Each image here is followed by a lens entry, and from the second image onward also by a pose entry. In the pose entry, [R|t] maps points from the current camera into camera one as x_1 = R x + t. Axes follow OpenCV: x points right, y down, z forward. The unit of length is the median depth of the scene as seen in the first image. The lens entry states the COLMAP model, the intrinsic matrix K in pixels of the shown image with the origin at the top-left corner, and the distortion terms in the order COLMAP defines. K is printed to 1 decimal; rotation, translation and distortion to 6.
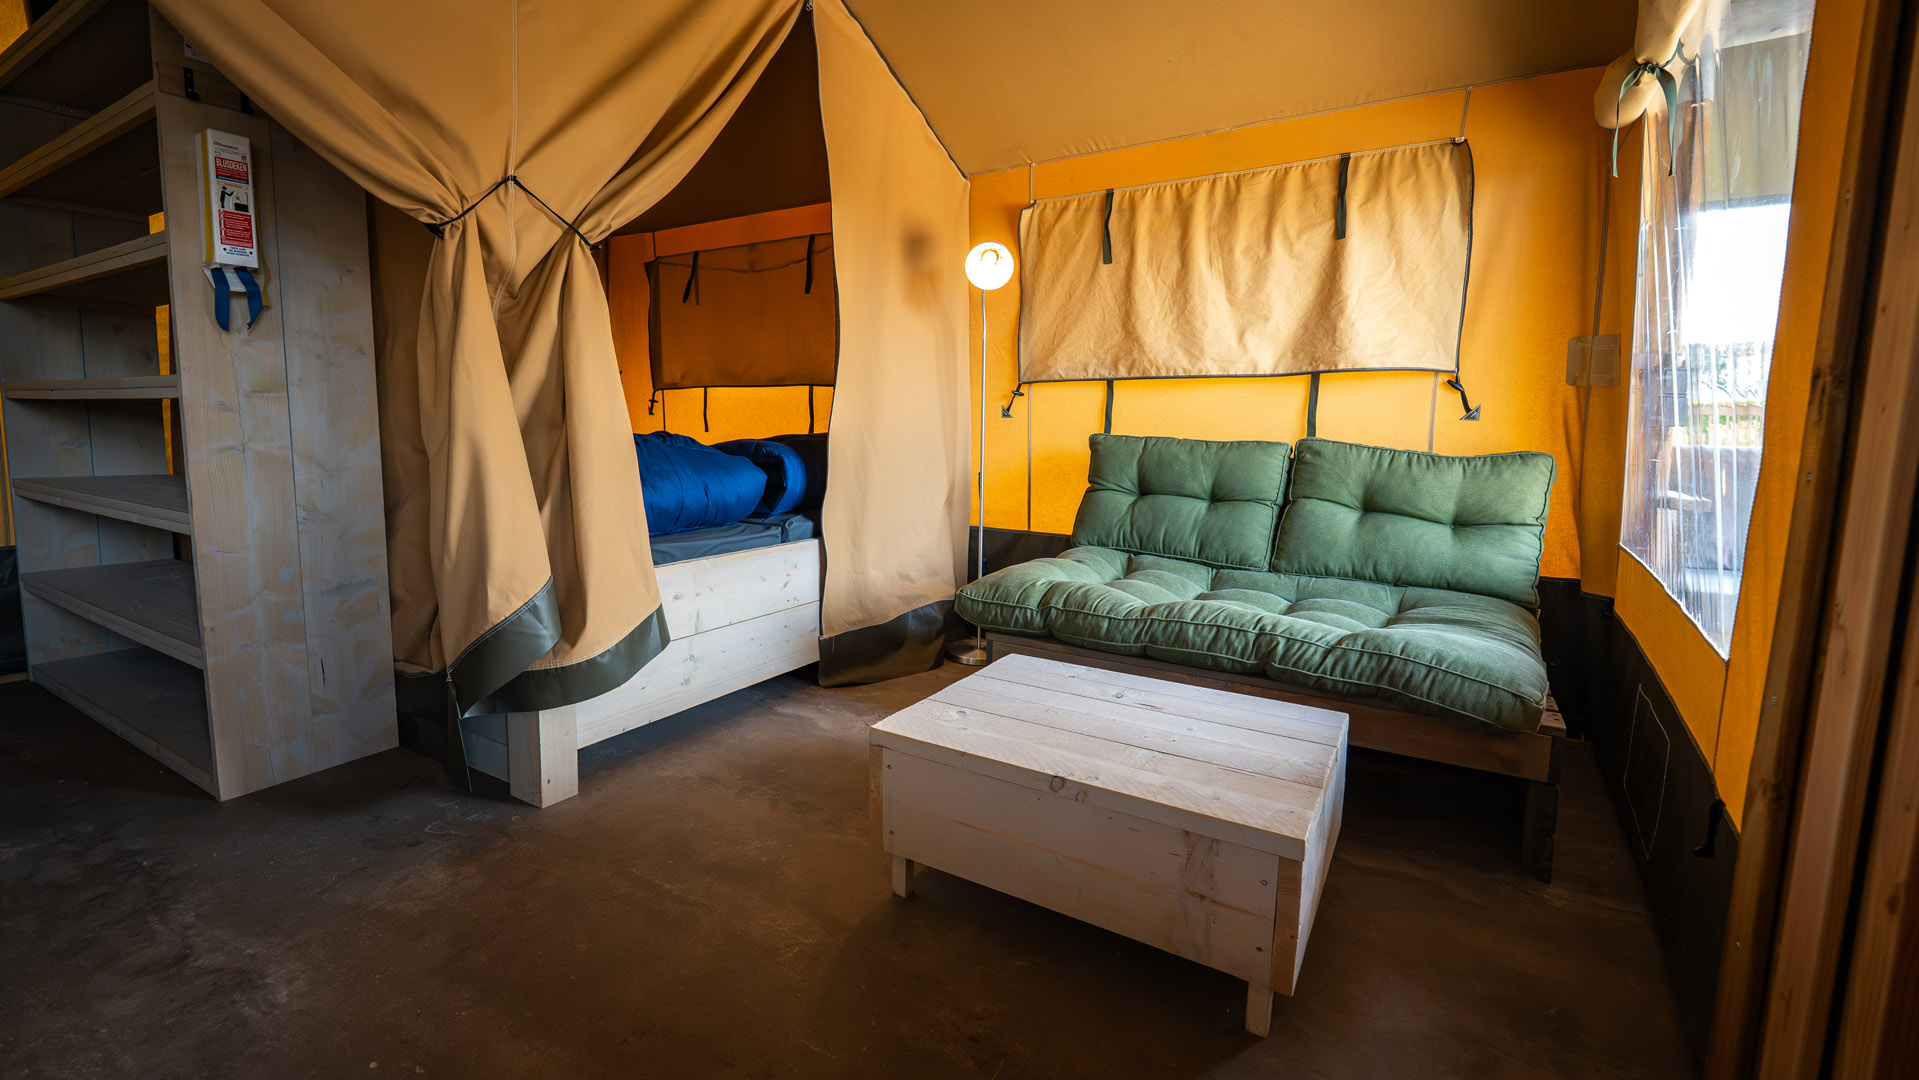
lens RADIAL K [[820.2, 0, 910.0], [0, 820.2, 507.4], [0, 0, 1]] dist [-0.013620, -0.000260]
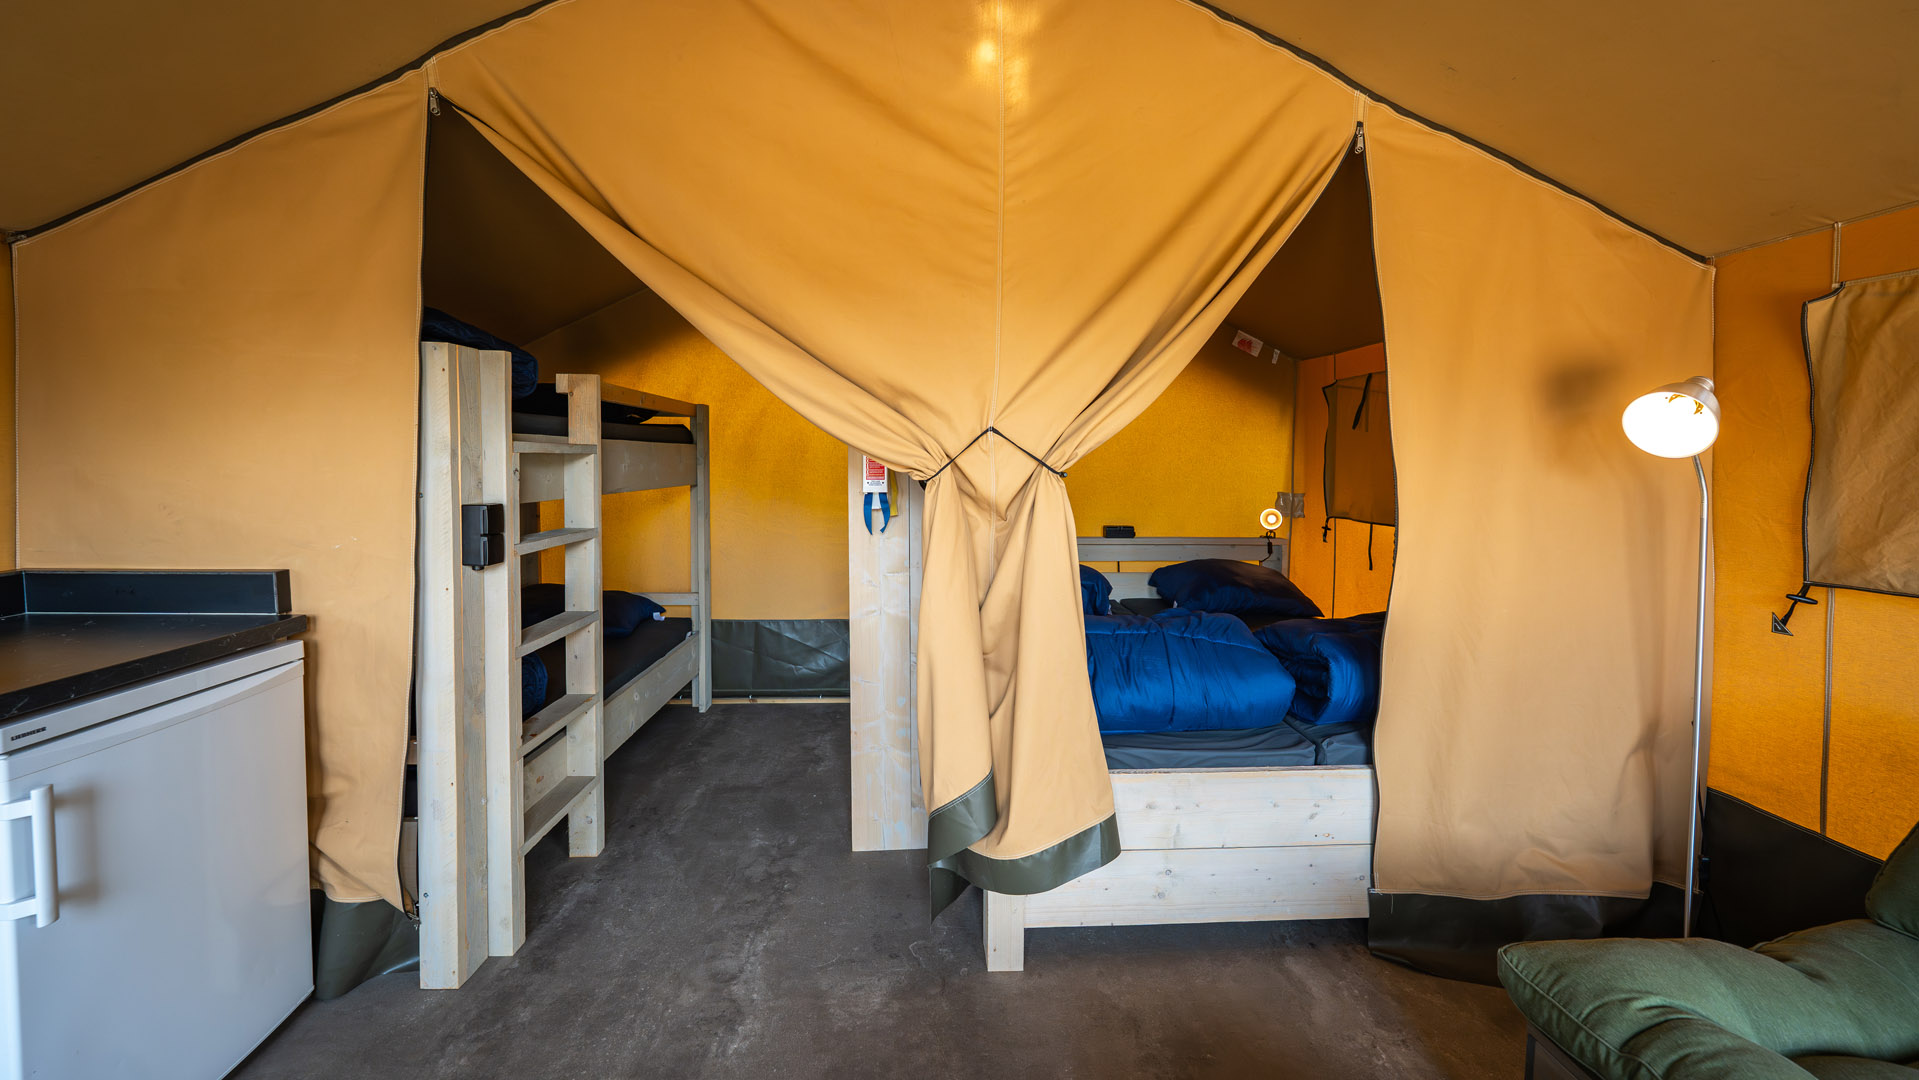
lens RADIAL K [[775.4, 0, 961.6], [0, 775.4, 491.3], [0, 0, 1]] dist [-0.011096, -0.000543]
pose [[0.588186, 0.024174, -0.808364, 0.352977], [-0.080881, 0.996300, -0.029057, -0.243362], [0.804671, 0.082472, 0.587965, 0.272519]]
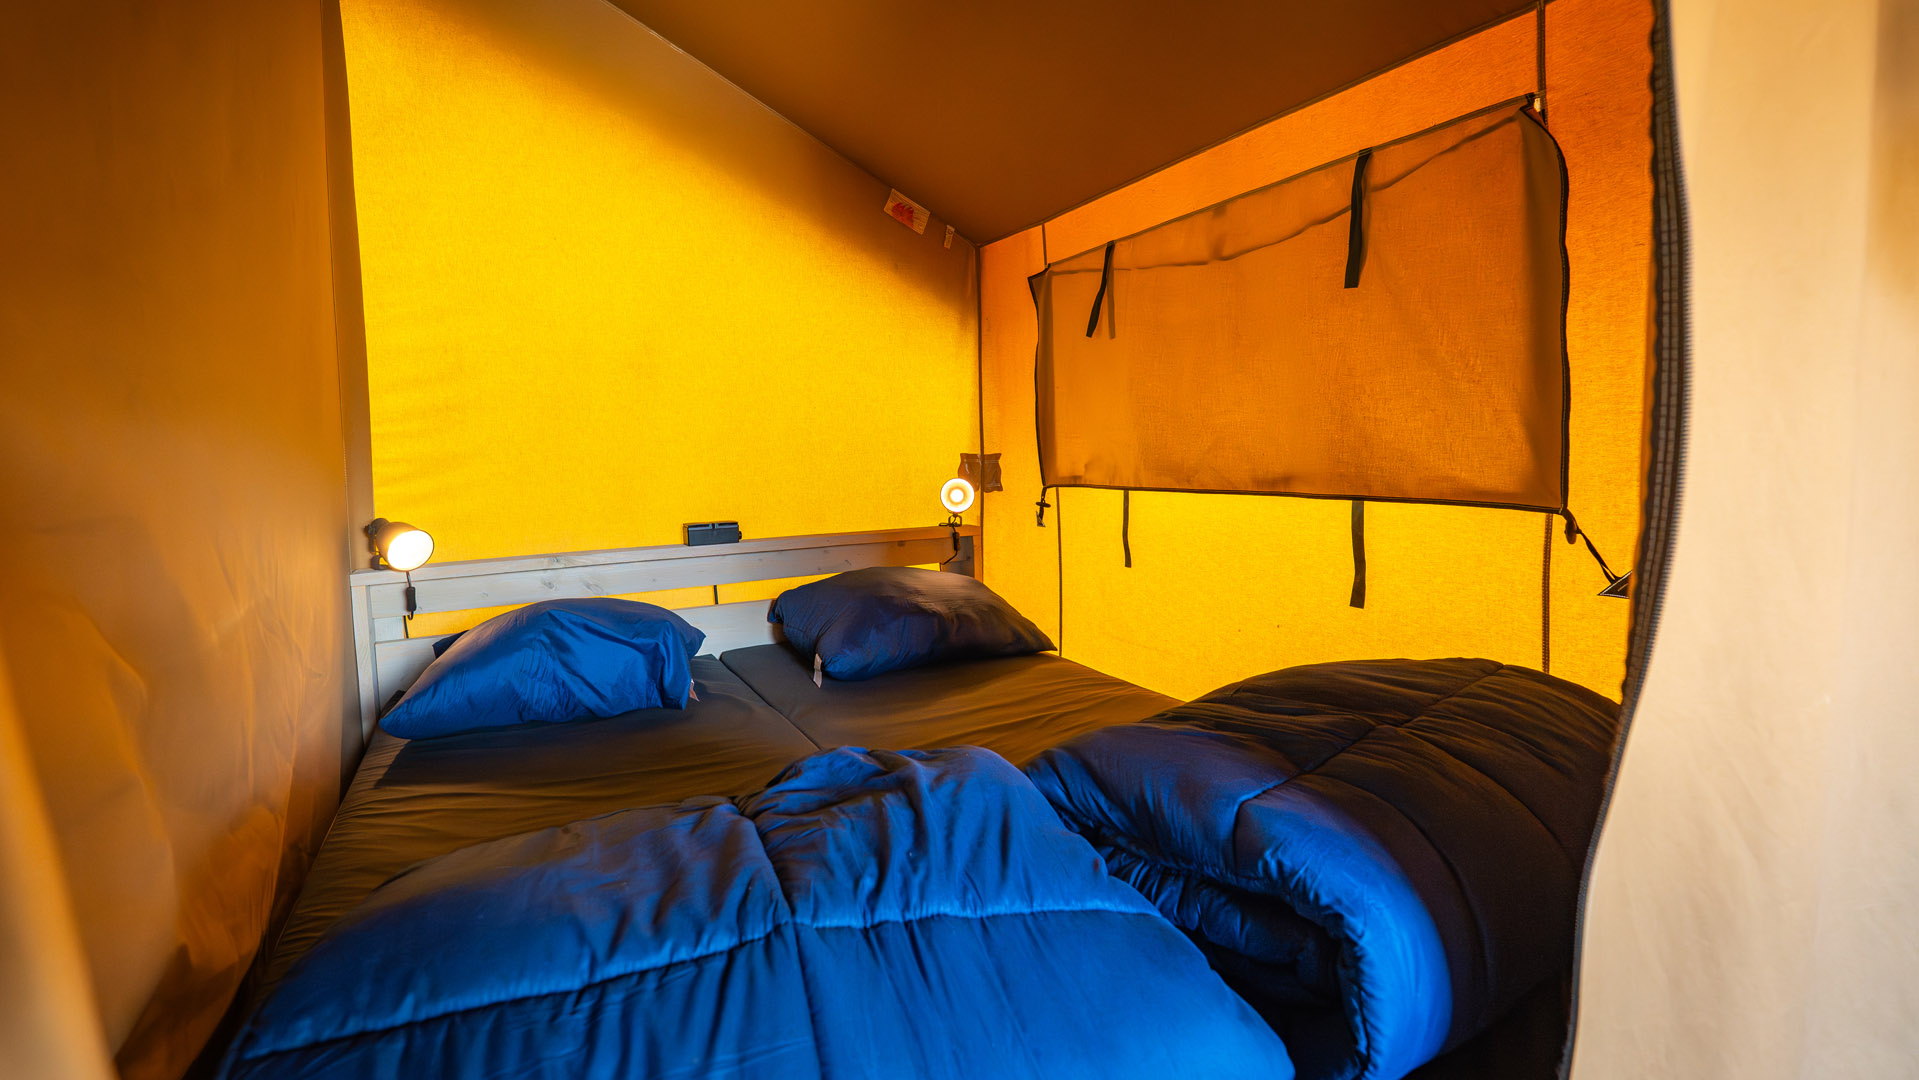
lens RADIAL K [[820.2, 0, 910.0], [0, 820.2, 507.4], [0, 0, 1]] dist [-0.013620, -0.000260]
pose [[0.858434, 0.000271, -0.512924, -0.193804], [-0.014513, 0.999612, -0.023762, -0.242874], [0.512719, 0.027842, 0.858105, 0.944117]]
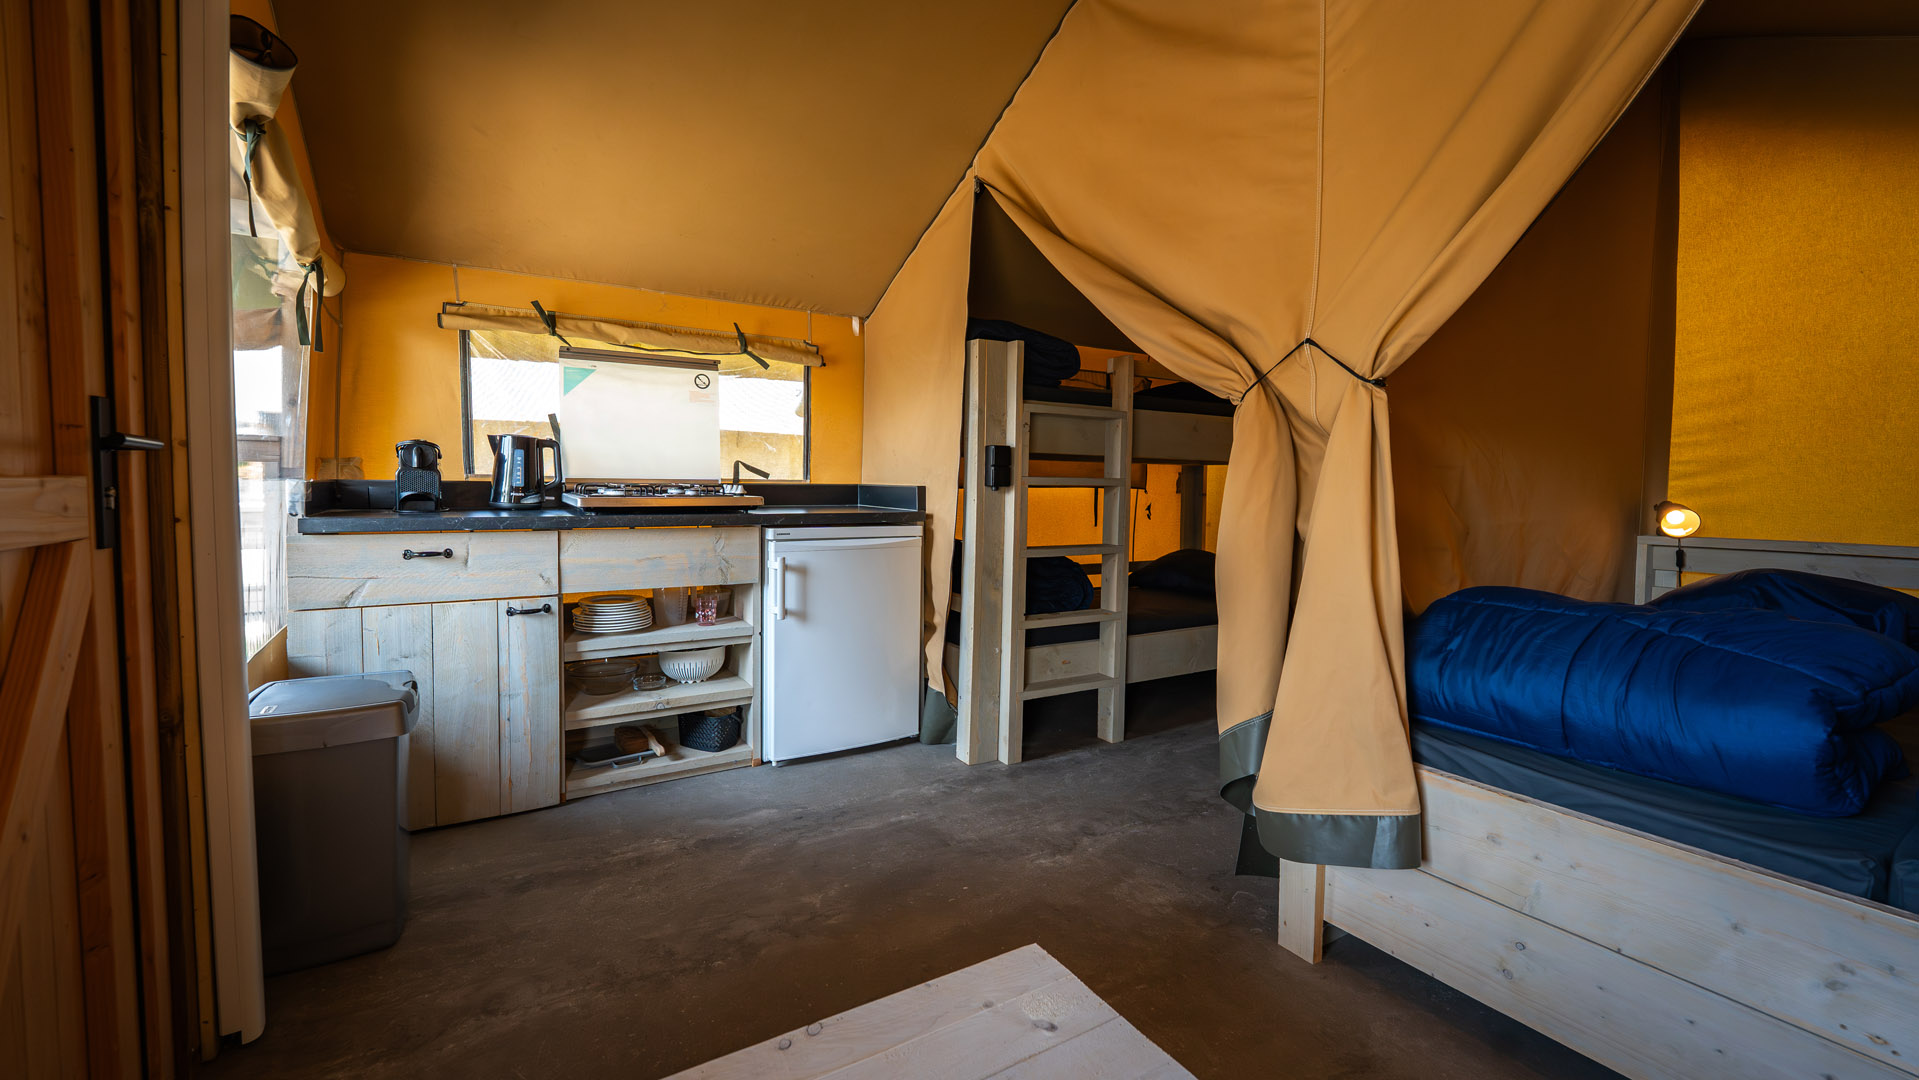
lens RADIAL K [[774.7, 0, 958.5], [0, 774.7, 514.3], [0, 0, 1]] dist [-0.011735, -0.000249]
pose [[-0.431402, 0.018710, -0.901966, 0.546375], [-0.110346, 0.991184, 0.073338, -0.178451], [0.895386, 0.131166, -0.425534, 0.925312]]
